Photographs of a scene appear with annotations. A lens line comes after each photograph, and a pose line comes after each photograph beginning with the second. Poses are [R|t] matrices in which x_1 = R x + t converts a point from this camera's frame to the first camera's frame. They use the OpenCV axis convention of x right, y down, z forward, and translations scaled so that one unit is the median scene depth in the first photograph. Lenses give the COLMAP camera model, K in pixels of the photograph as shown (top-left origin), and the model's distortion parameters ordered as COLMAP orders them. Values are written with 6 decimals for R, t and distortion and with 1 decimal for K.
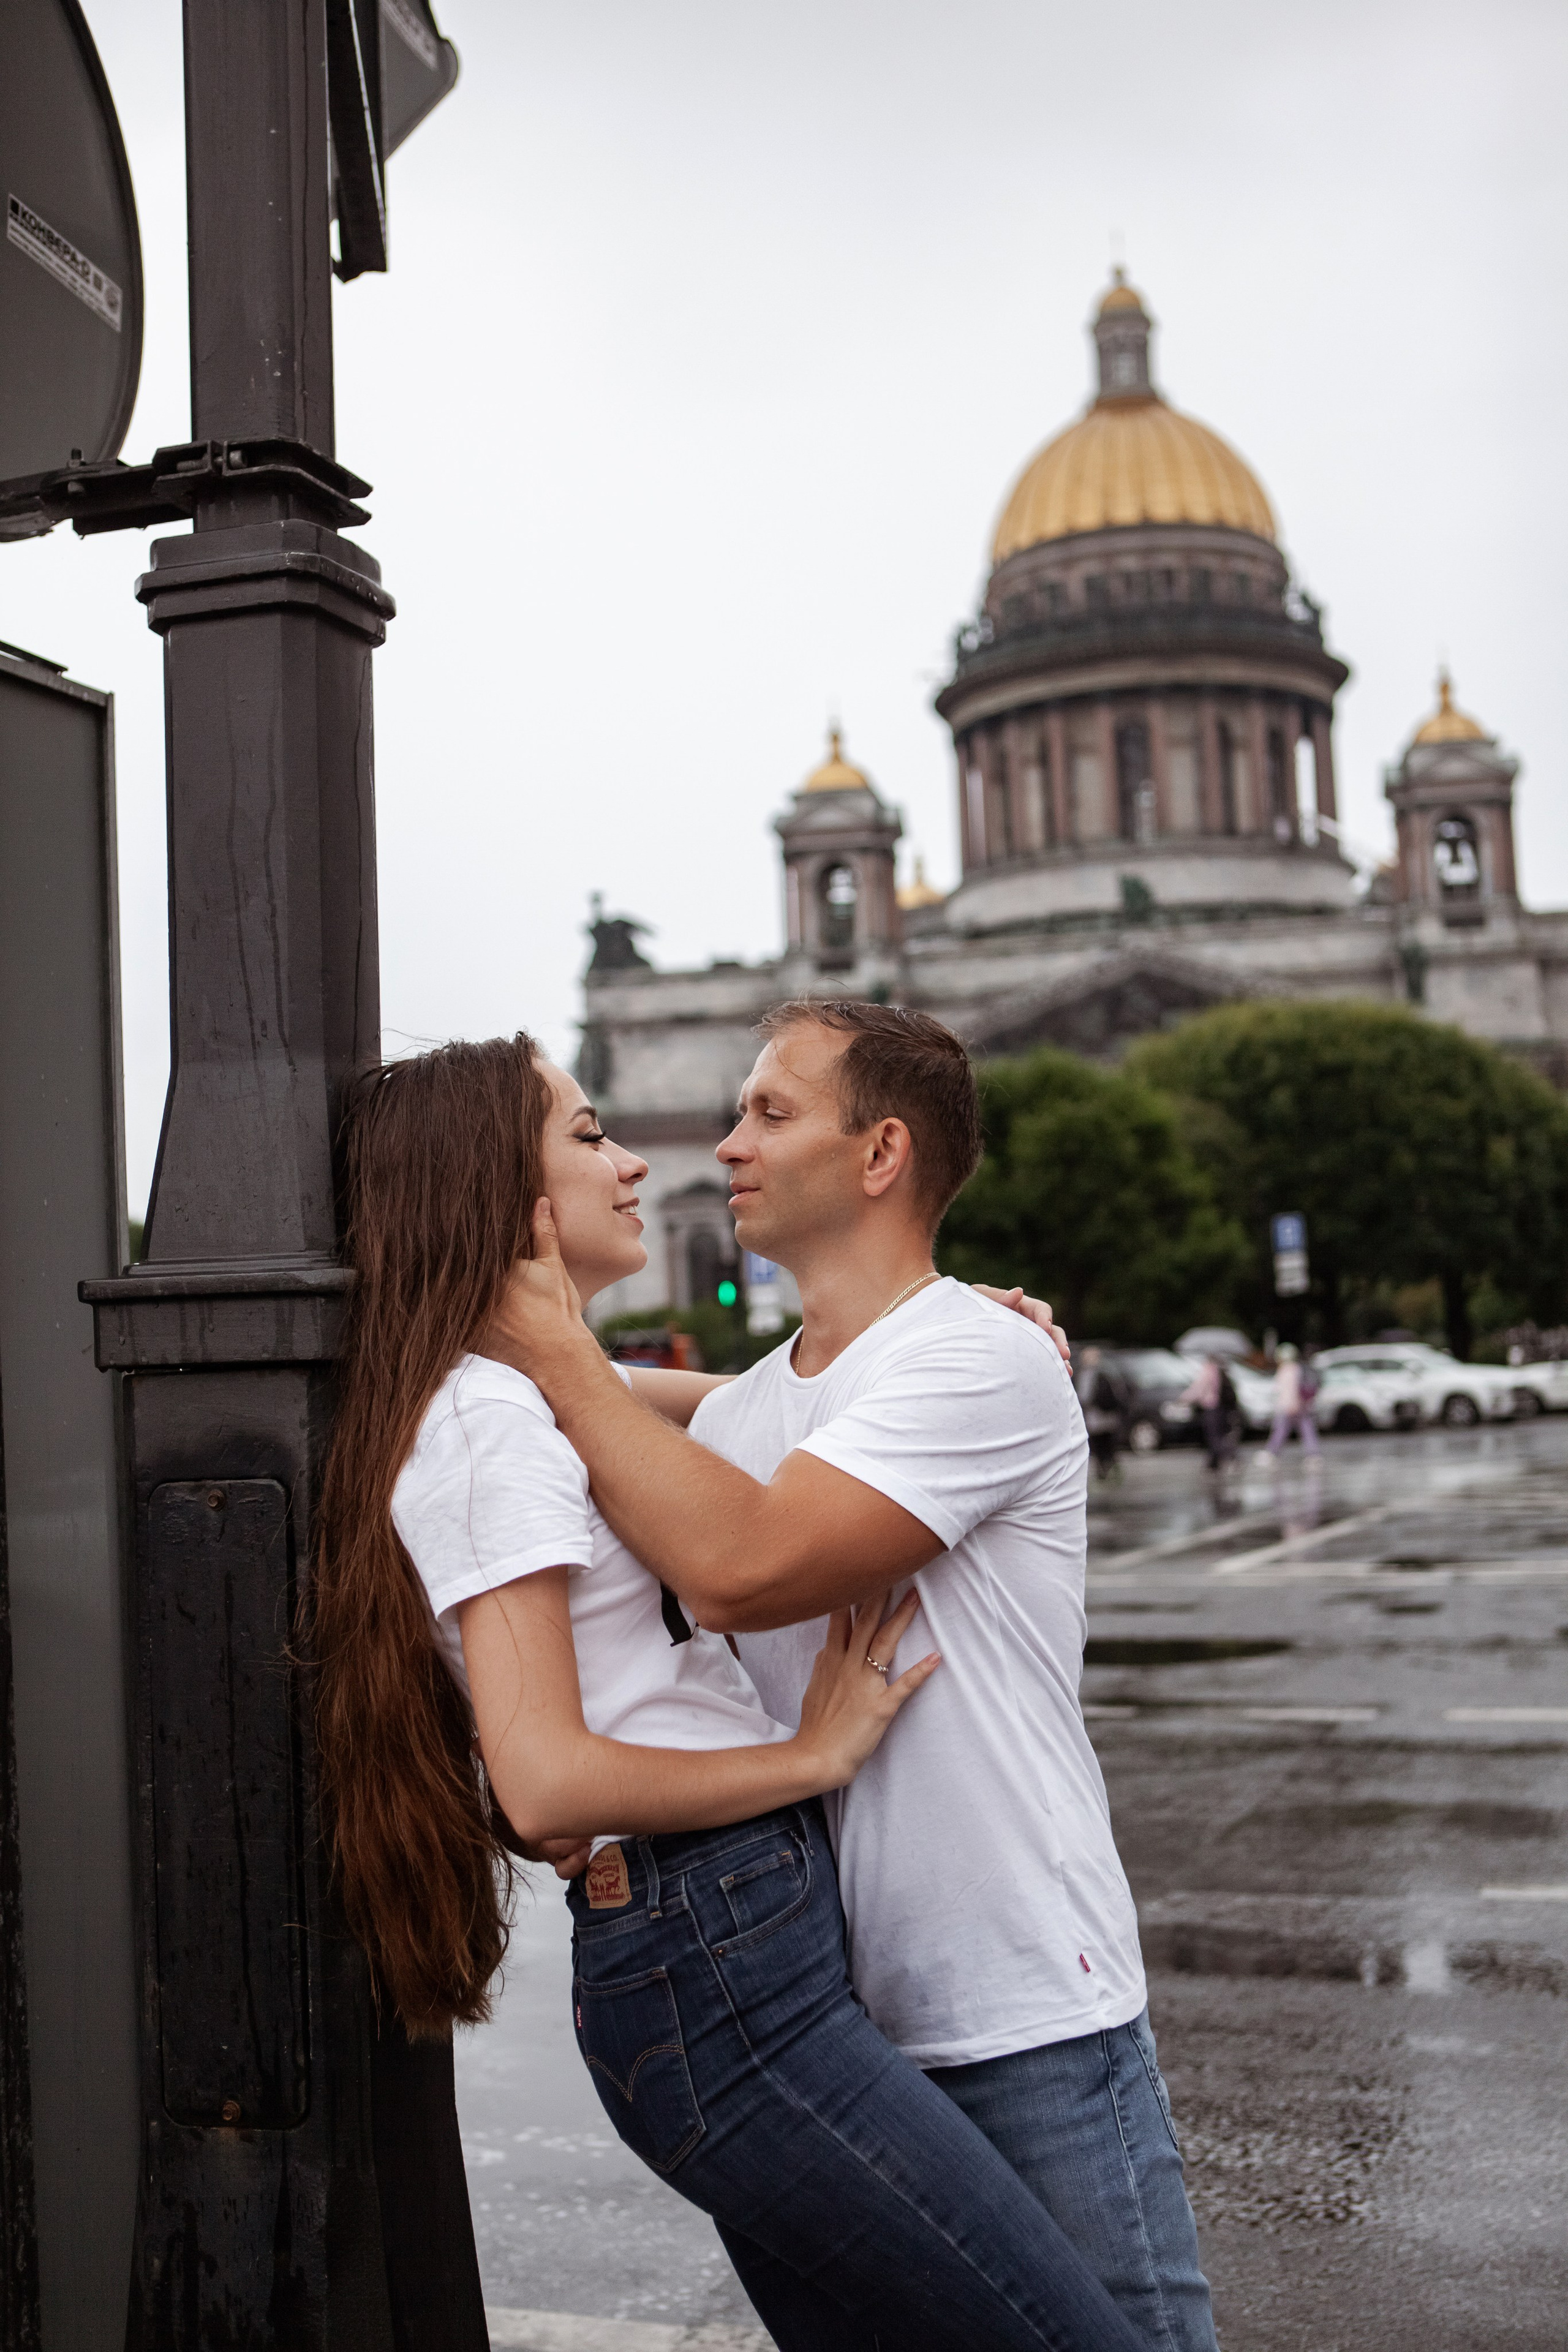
lens RADIAL K [[2670.5, 0, 774.2], [0, 2670.5, 1166.1], [0, 0, 1]] dist [-0.016900, -0.017256]
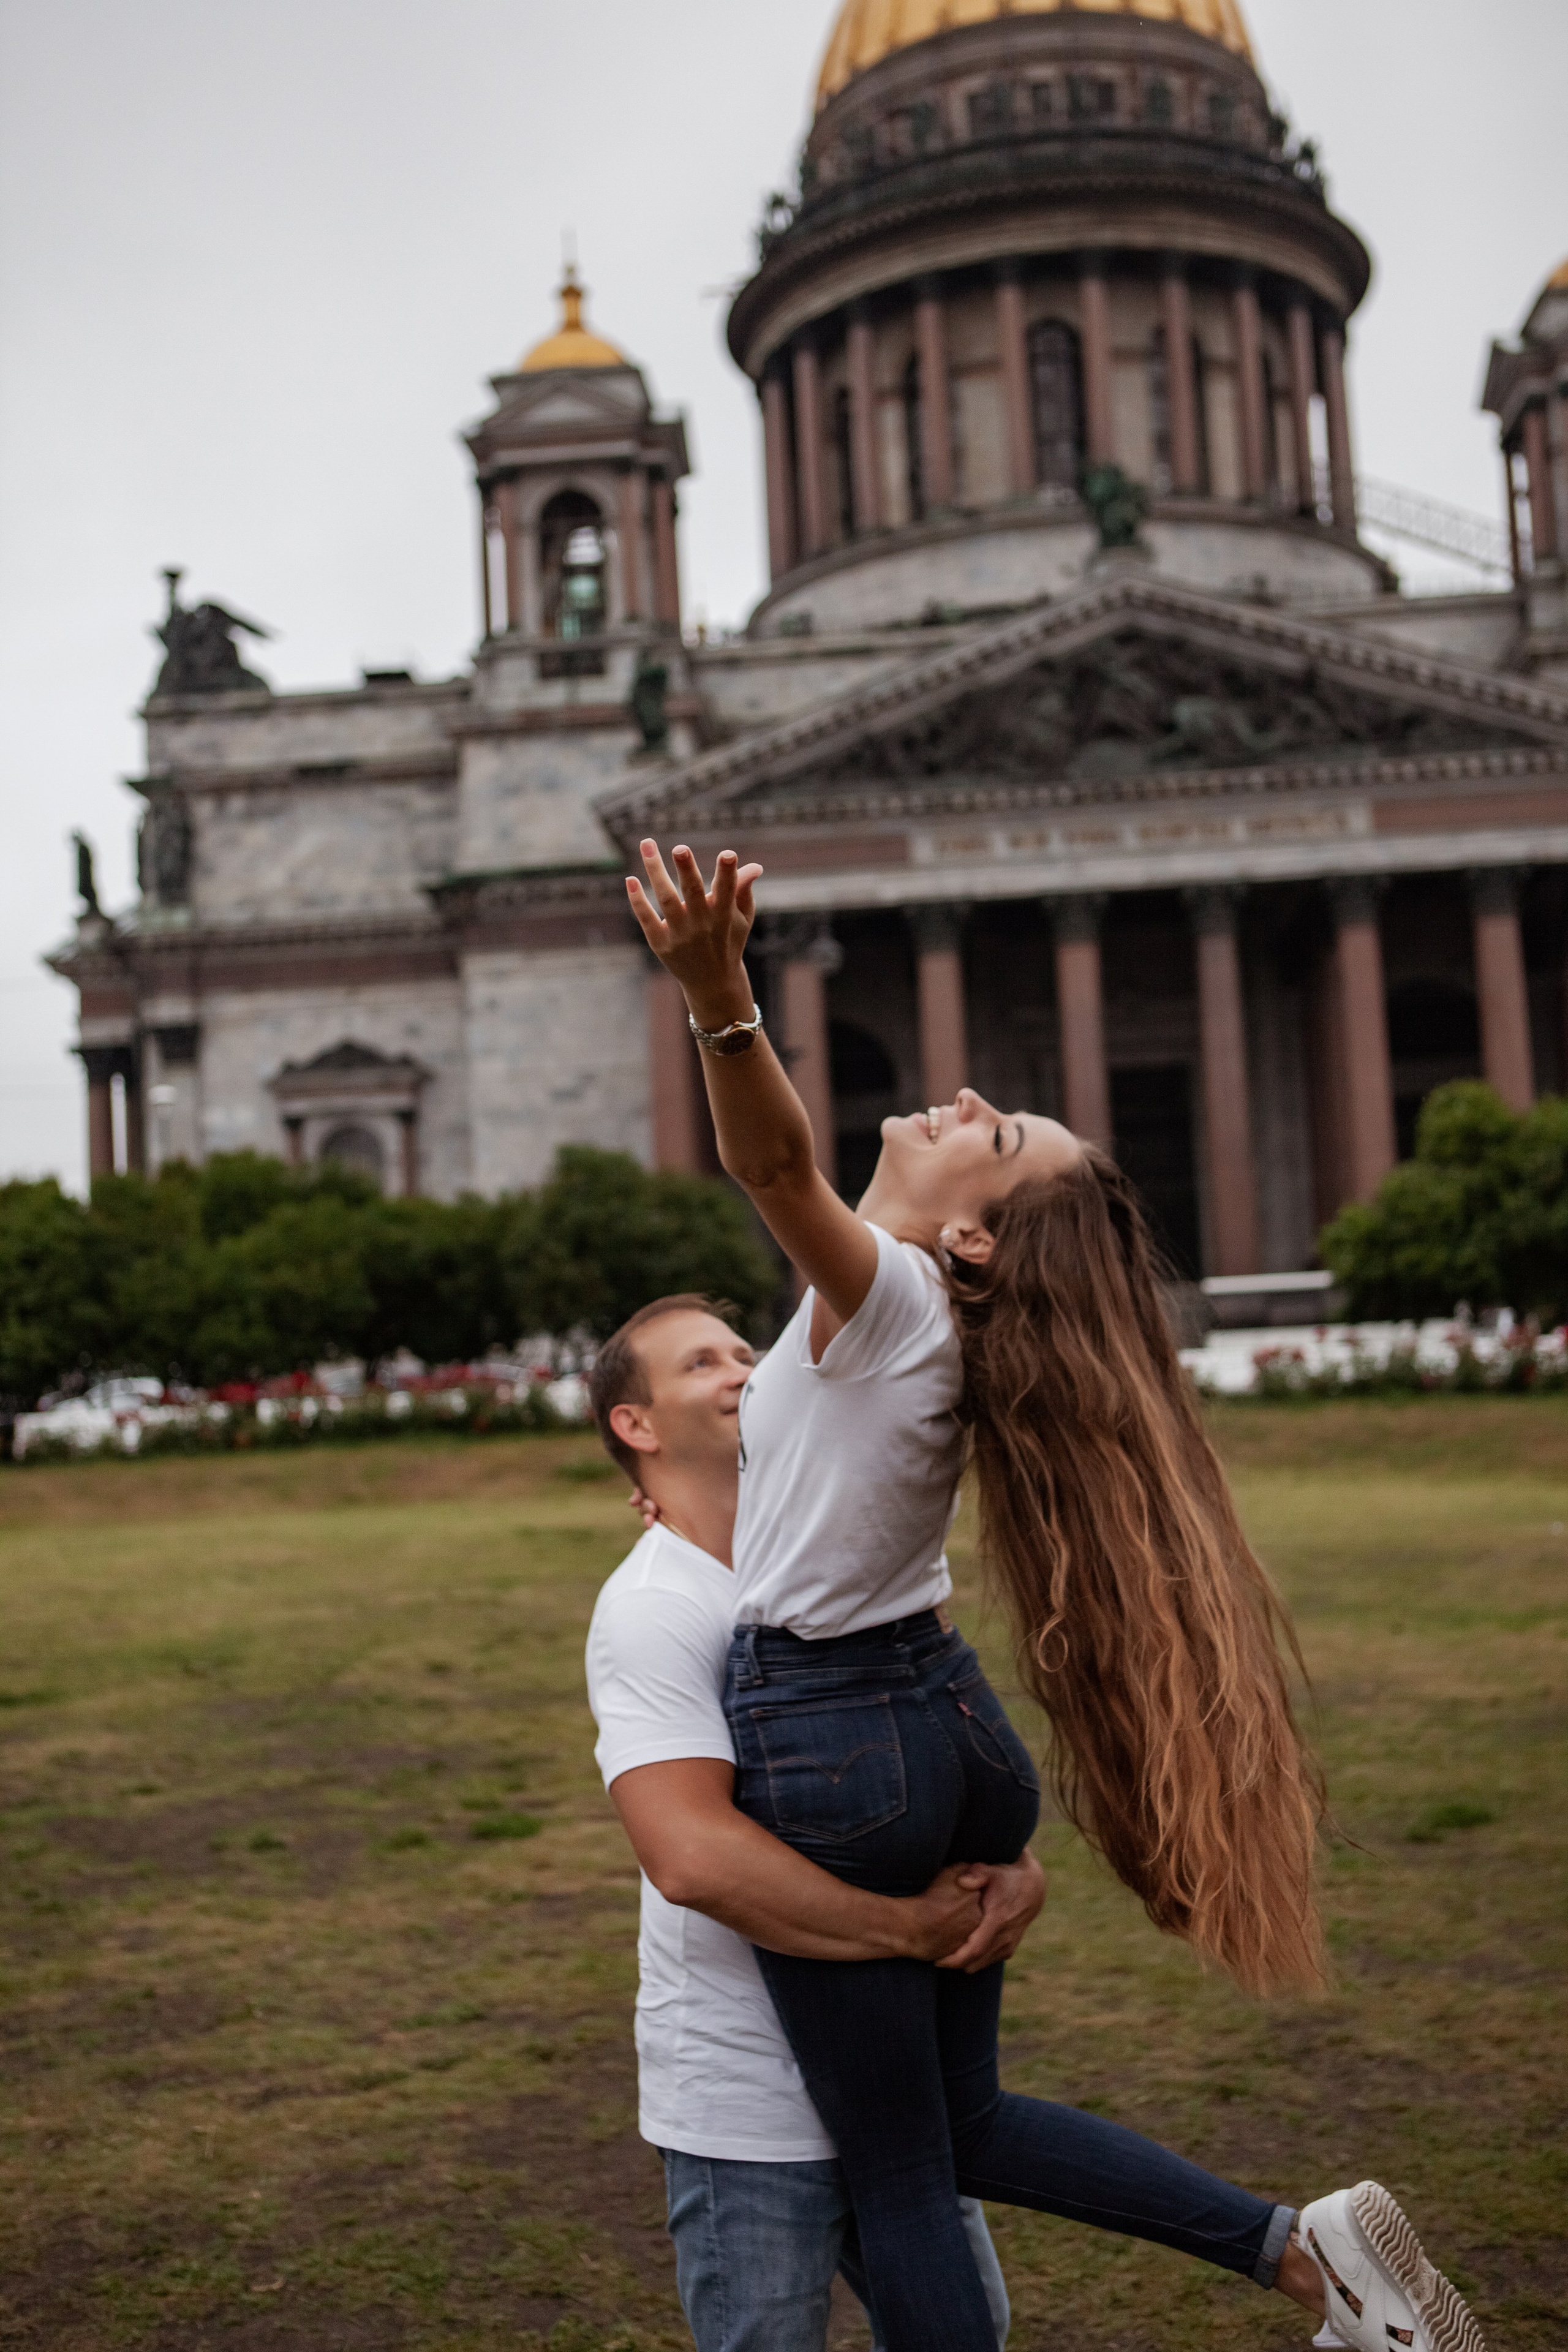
lens RADIAL K [[2467.3, 0, 775.5], [0, 2467.3, 1173.0], [0, 0, 1]] dist [-0.040731, 0.046177]
pose [[0.995633, -0.006105, 0.093151, 0.016098], [0.006158, 0.999981, -0.000273, 0.034552], [-0.093147, 0.000845, 0.995652, 0.456760]]
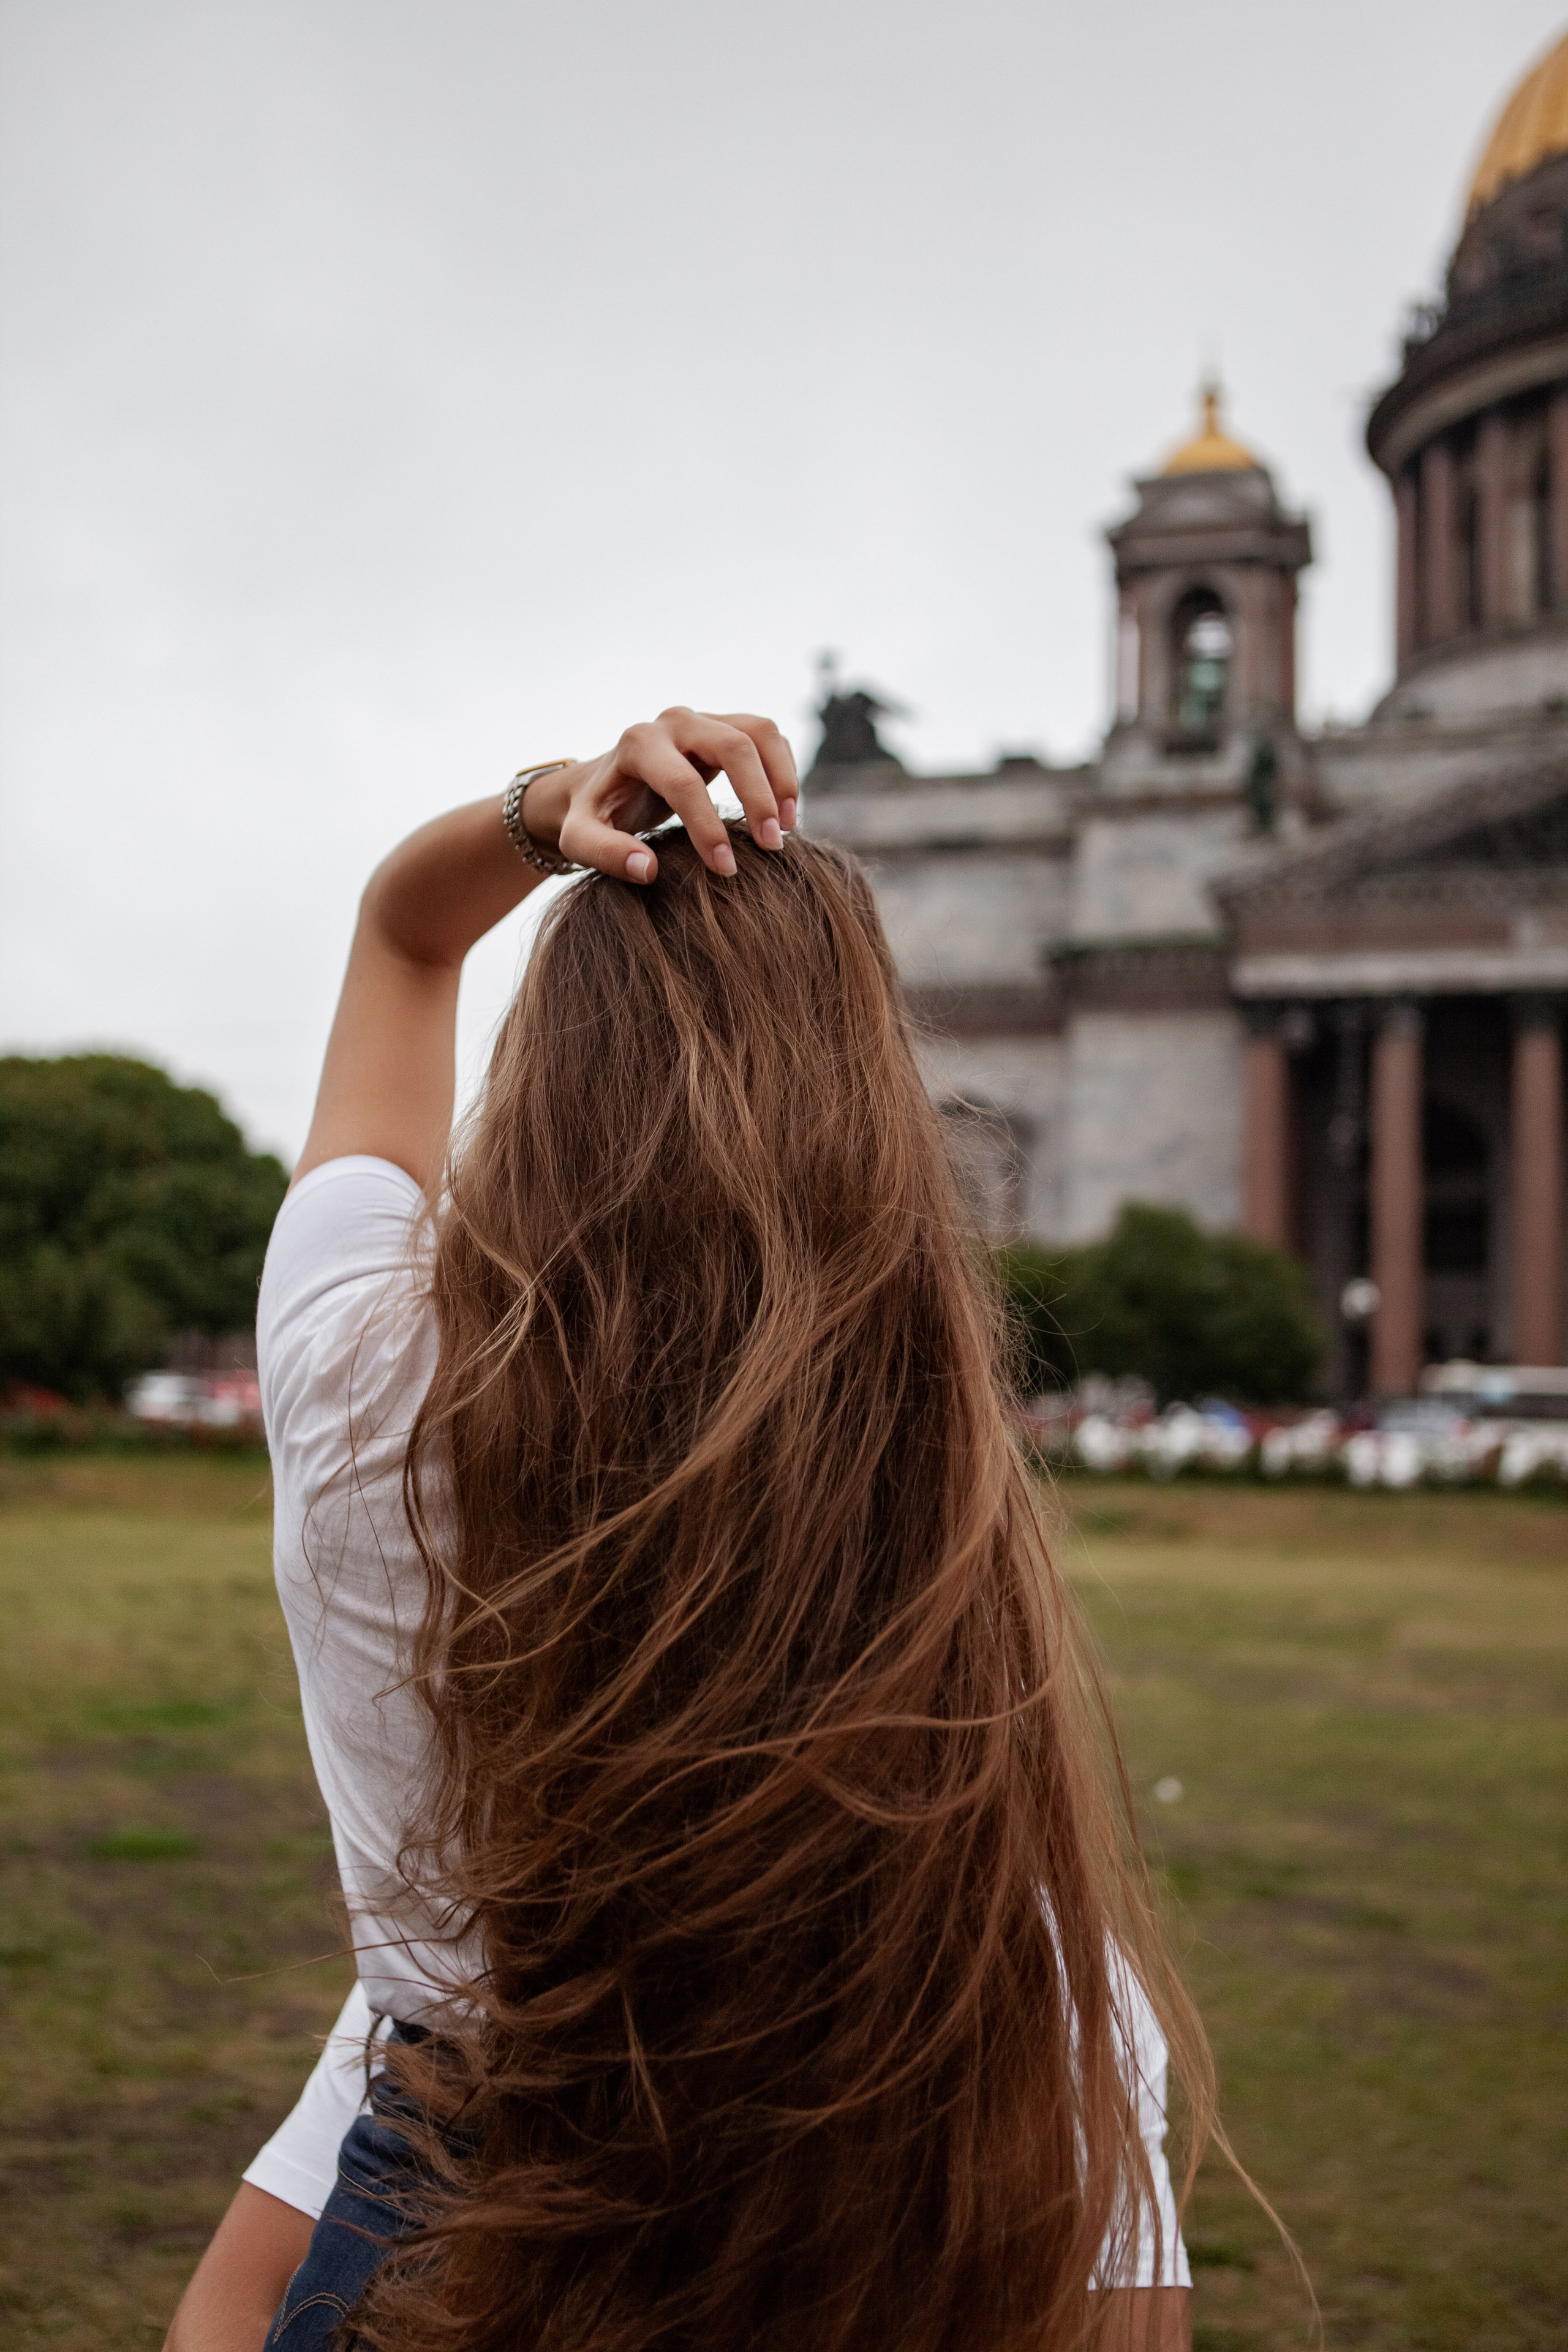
lens RADIAL K [[2309.0, 0, 784.0], [0, 2309.0, 1176.0], [0, 0, 1]] dist [-0.072408, 0.109043]
pose [[0.985756, 0.054695, -0.159041, 0.019608], [-0.057850, 0.998208, -0.015273, 0.034662], [0.157921, 0.024256, 0.987154, 0.462836]]
